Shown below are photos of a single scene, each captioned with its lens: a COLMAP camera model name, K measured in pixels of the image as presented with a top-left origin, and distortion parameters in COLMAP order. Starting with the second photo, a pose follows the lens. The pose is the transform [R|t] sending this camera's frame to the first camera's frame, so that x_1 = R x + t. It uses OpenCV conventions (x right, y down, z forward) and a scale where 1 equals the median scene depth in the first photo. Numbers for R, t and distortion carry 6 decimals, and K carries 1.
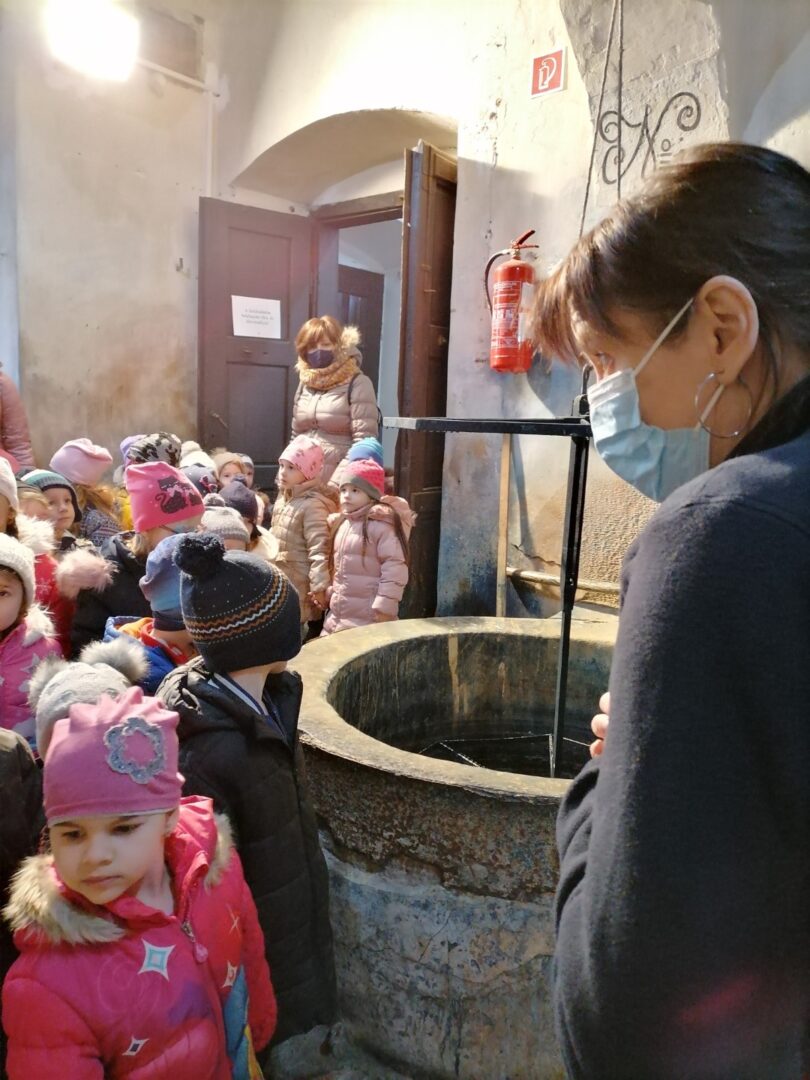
lens RADIAL K [[805.5, 0, 399.5], [0, 805.5, 539.4], [0, 0, 1]] dist [0.024155, -0.005551]
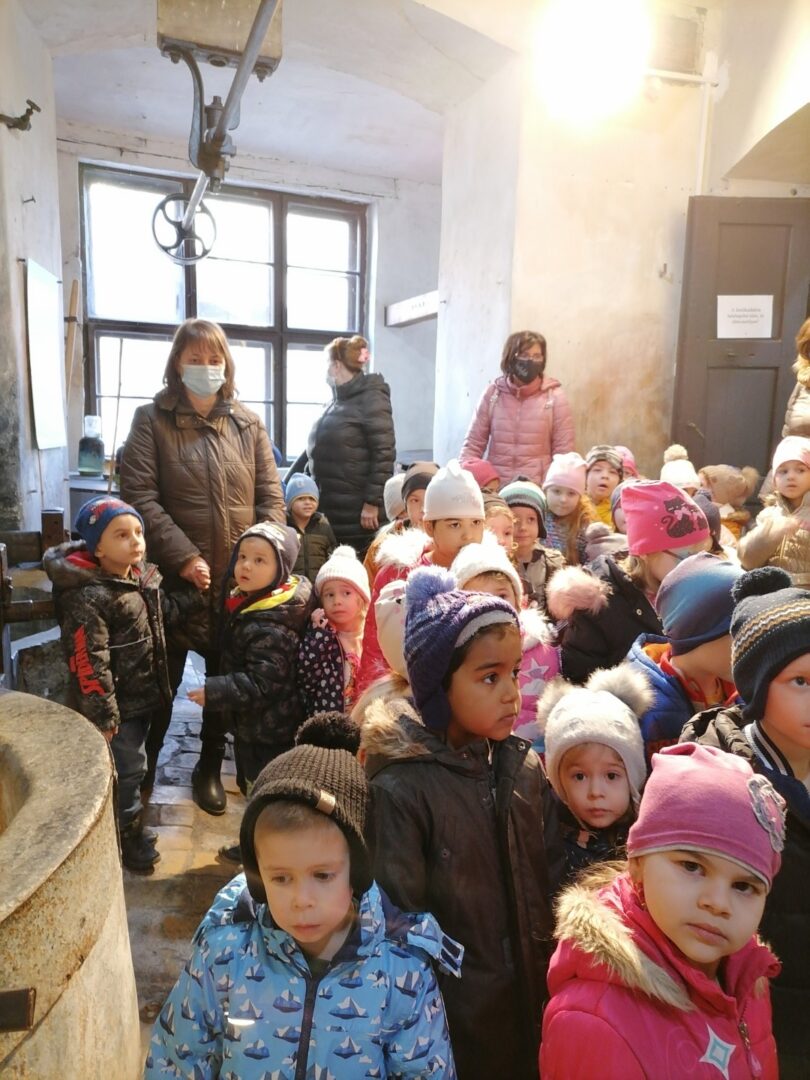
lens RADIAL K [[805.5, 0, 397.2], [0, 805.5, 541.6], [0, 0, 1]] dist [0.024155, -0.005551]
pose [[0.852331, 0.045670, -0.521005, -0.058421], [-0.049446, 0.998755, 0.006658, -0.014597], [0.520660, 0.020087, 0.853528, 0.028935]]
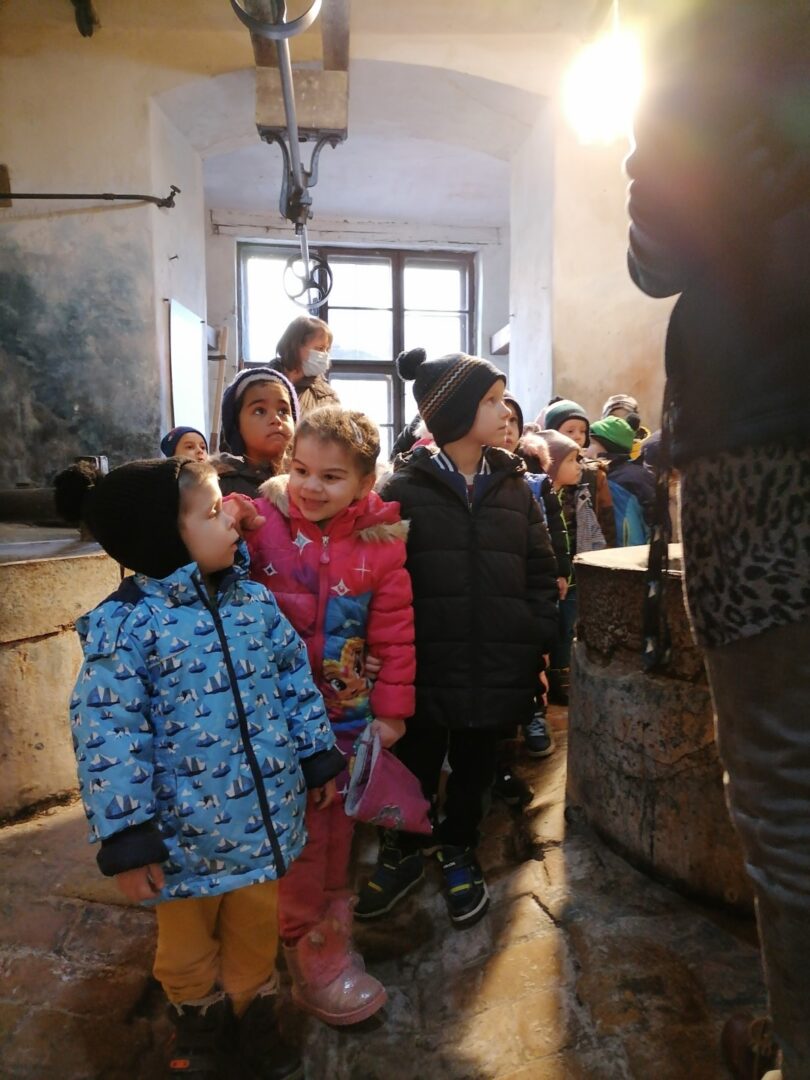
lens RADIAL K [[805.5, 0, 402.8], [0, 805.5, 551.0], [0, 0, 1]] dist [0.024155, -0.005551]
pose [[0.687186, -0.018392, -0.726249, 0.604354], [-0.053243, 0.995716, -0.075596, 0.369371], [0.724528, 0.090616, 0.683263, 0.041678]]
